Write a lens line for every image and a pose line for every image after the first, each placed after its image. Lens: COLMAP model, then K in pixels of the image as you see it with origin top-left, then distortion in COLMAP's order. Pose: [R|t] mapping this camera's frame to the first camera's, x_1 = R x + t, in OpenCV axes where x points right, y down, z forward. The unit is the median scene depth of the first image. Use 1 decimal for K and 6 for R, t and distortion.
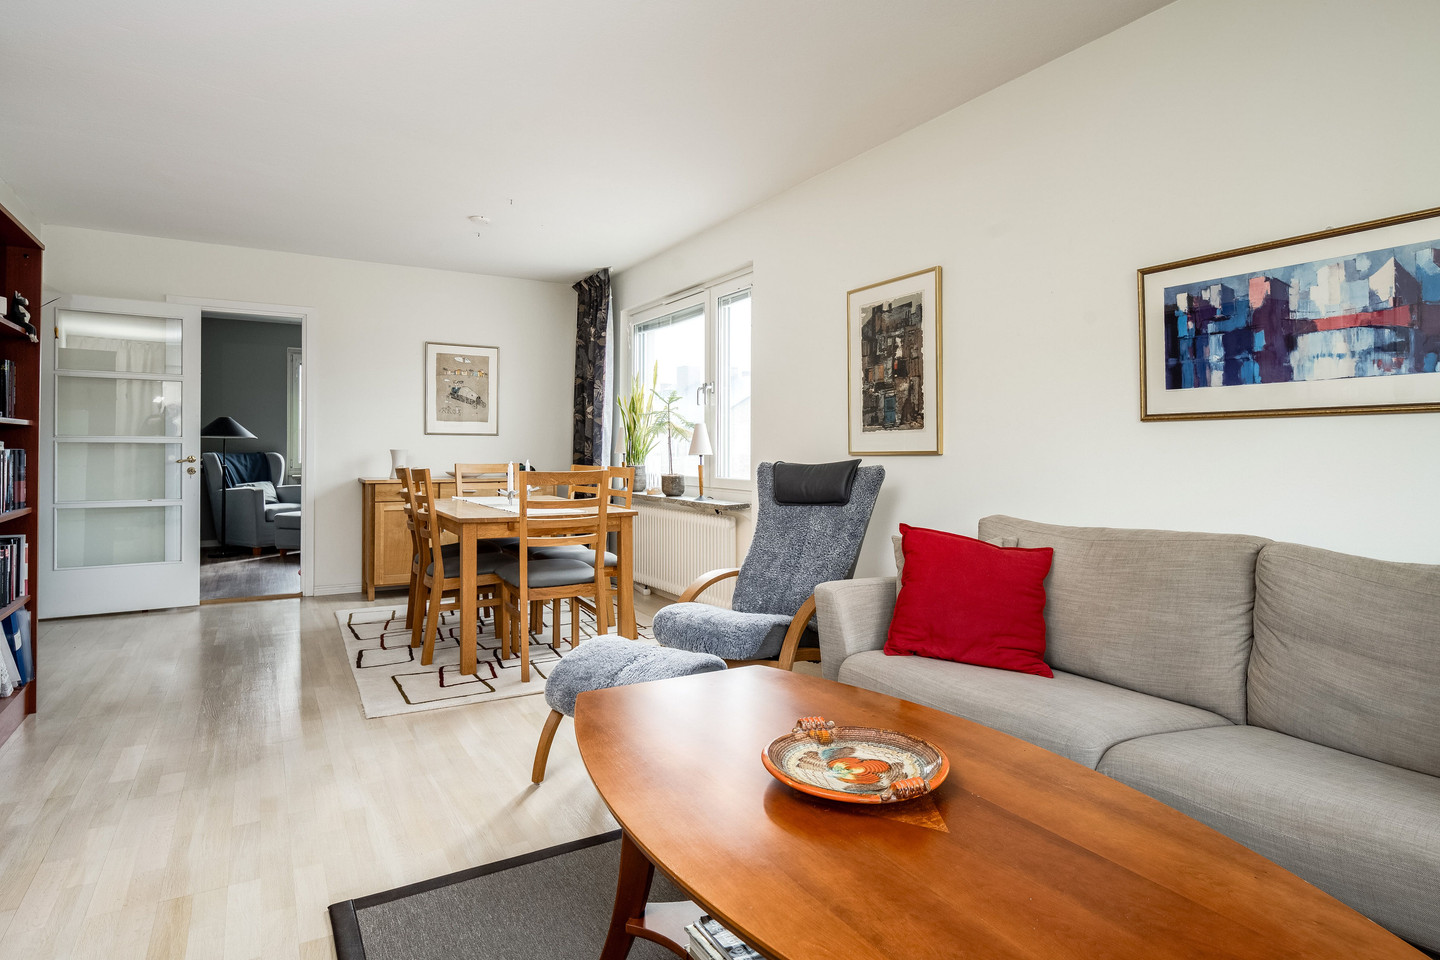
lens RADIAL K [[764.7, 0, 719.5], [0, 764.7, 469.2], [0, 0, 1]] dist [-0.009932, 0.003424]
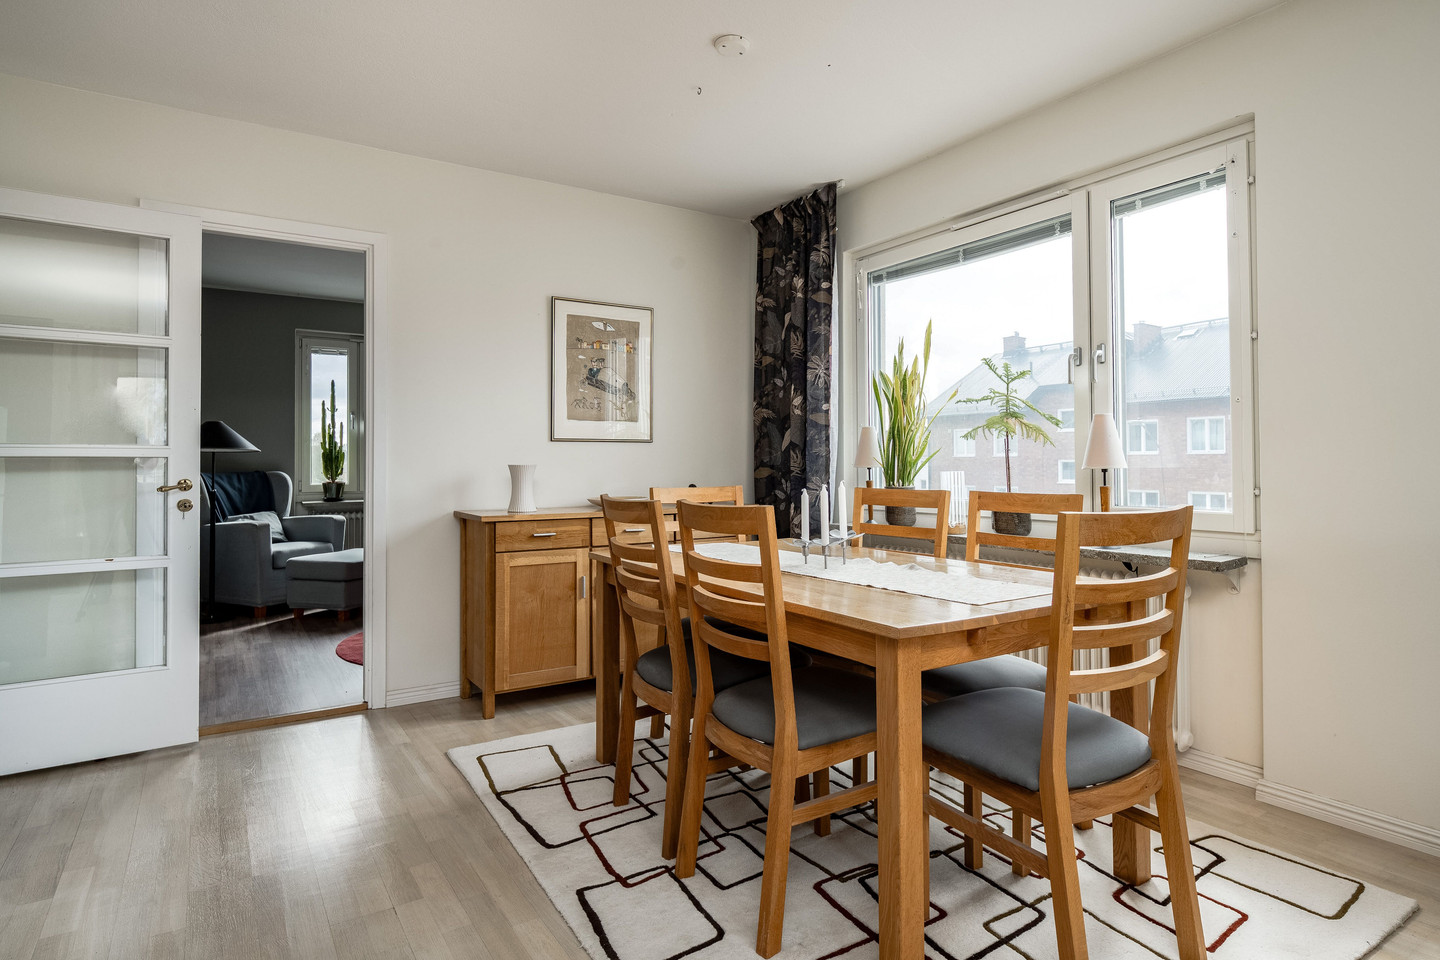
lens RADIAL K [[764.7, 0, 715.2], [0, 764.7, 469.2], [0, 0, 1]] dist [-0.009932, 0.003424]
pose [[0.999193, -0.009414, 0.039056, -0.294404], [0.010120, 0.999788, -0.017926, -0.009784], [-0.038879, 0.018307, 0.999076, 0.383404]]
